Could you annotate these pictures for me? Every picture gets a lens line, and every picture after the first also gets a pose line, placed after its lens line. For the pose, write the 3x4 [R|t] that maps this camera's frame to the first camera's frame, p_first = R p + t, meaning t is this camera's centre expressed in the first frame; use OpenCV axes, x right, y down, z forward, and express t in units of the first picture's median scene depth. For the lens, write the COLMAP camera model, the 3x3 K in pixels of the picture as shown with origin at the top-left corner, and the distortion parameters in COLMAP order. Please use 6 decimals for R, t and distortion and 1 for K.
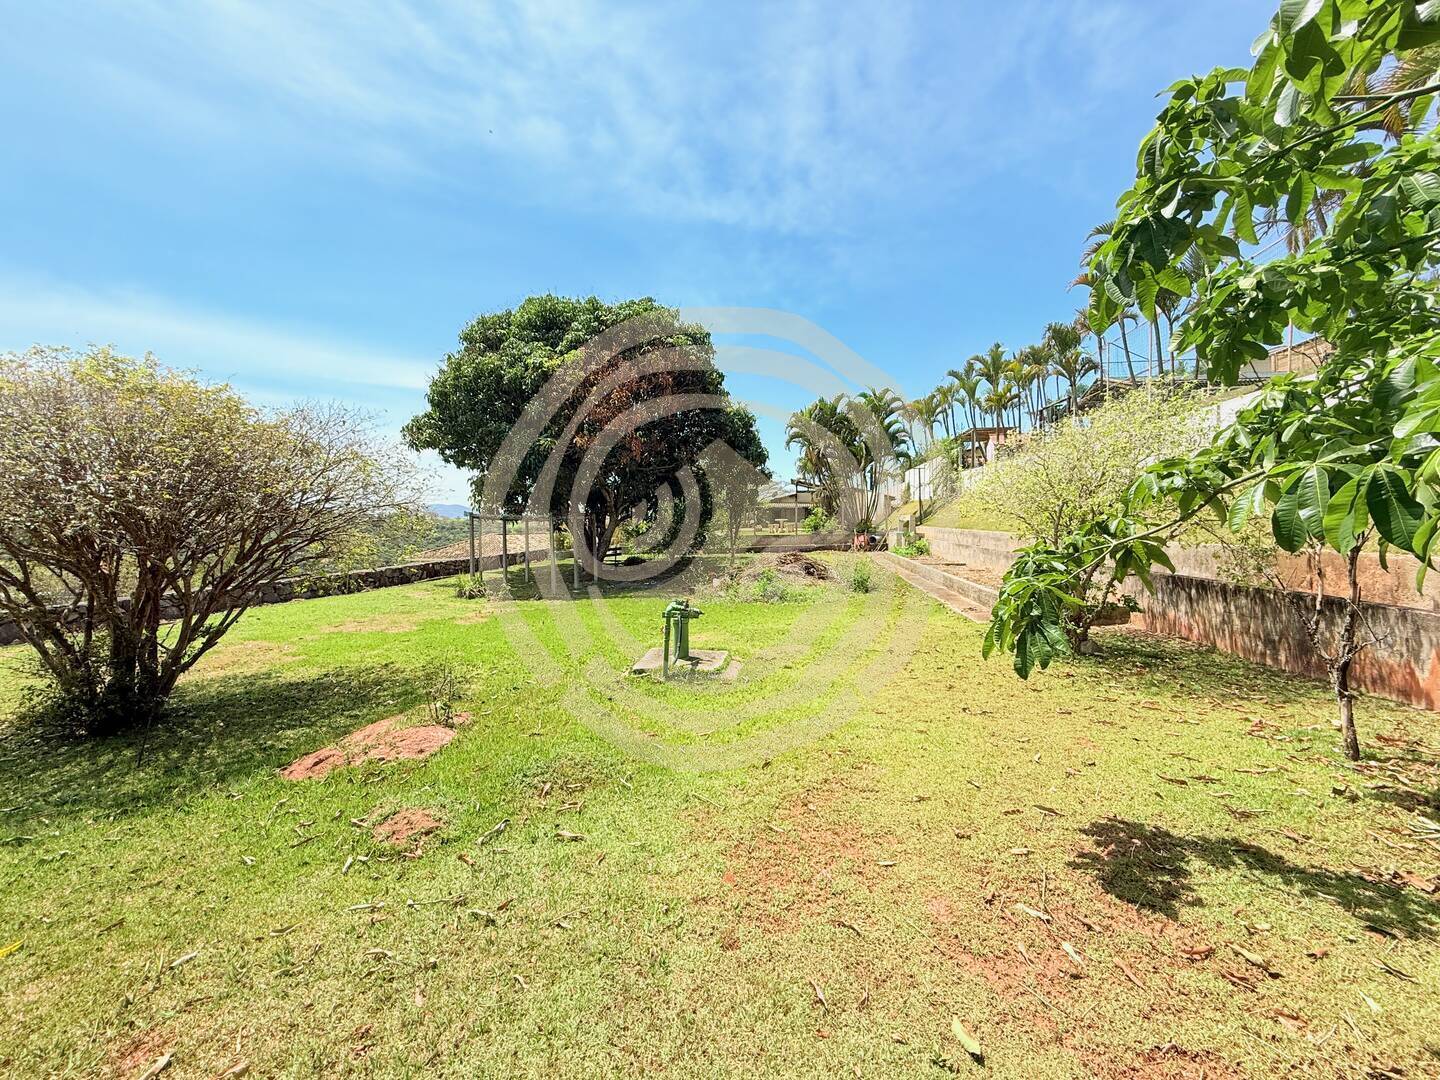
lens RADIAL K [[584.7, 0, 720.0], [0, 584.7, 540.0], [0, 0, 1]] dist [0.002080, 0.000186]
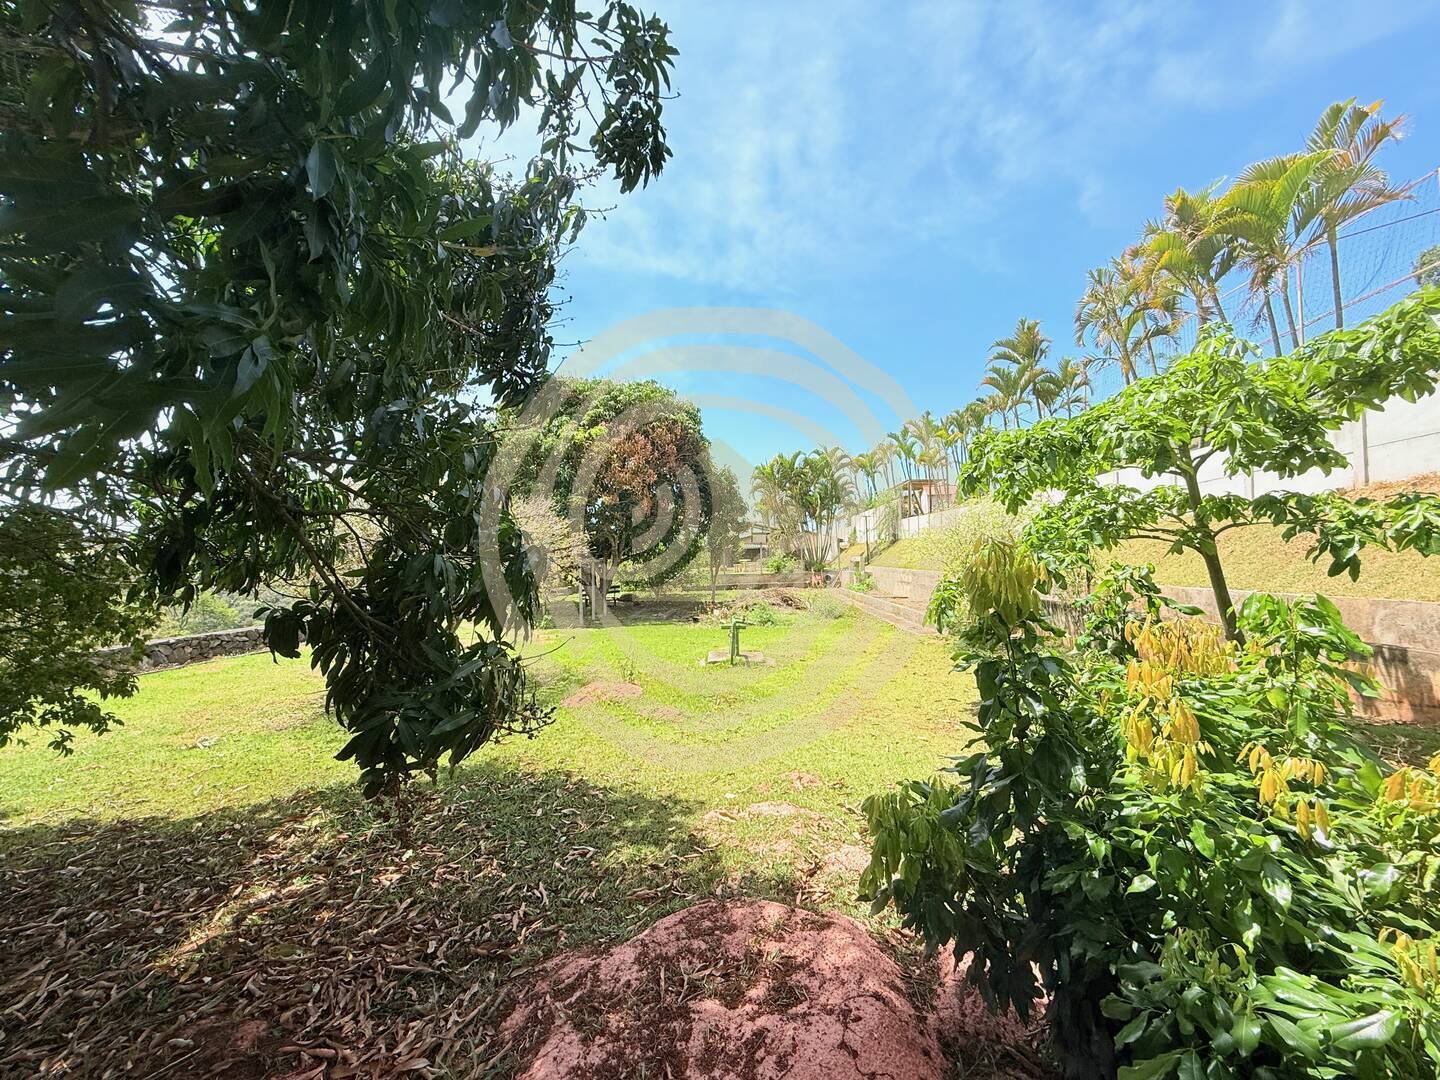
lens RADIAL K [[584.7, 0, 720.0], [0, 584.7, 540.0], [0, 0, 1]] dist [0.002080, 0.000186]
pose [[0.995608, -0.001502, 0.093607, -0.050305], [0.007739, 0.997769, -0.066308, -0.000012], [-0.093299, 0.066741, 0.993399, -0.110084]]
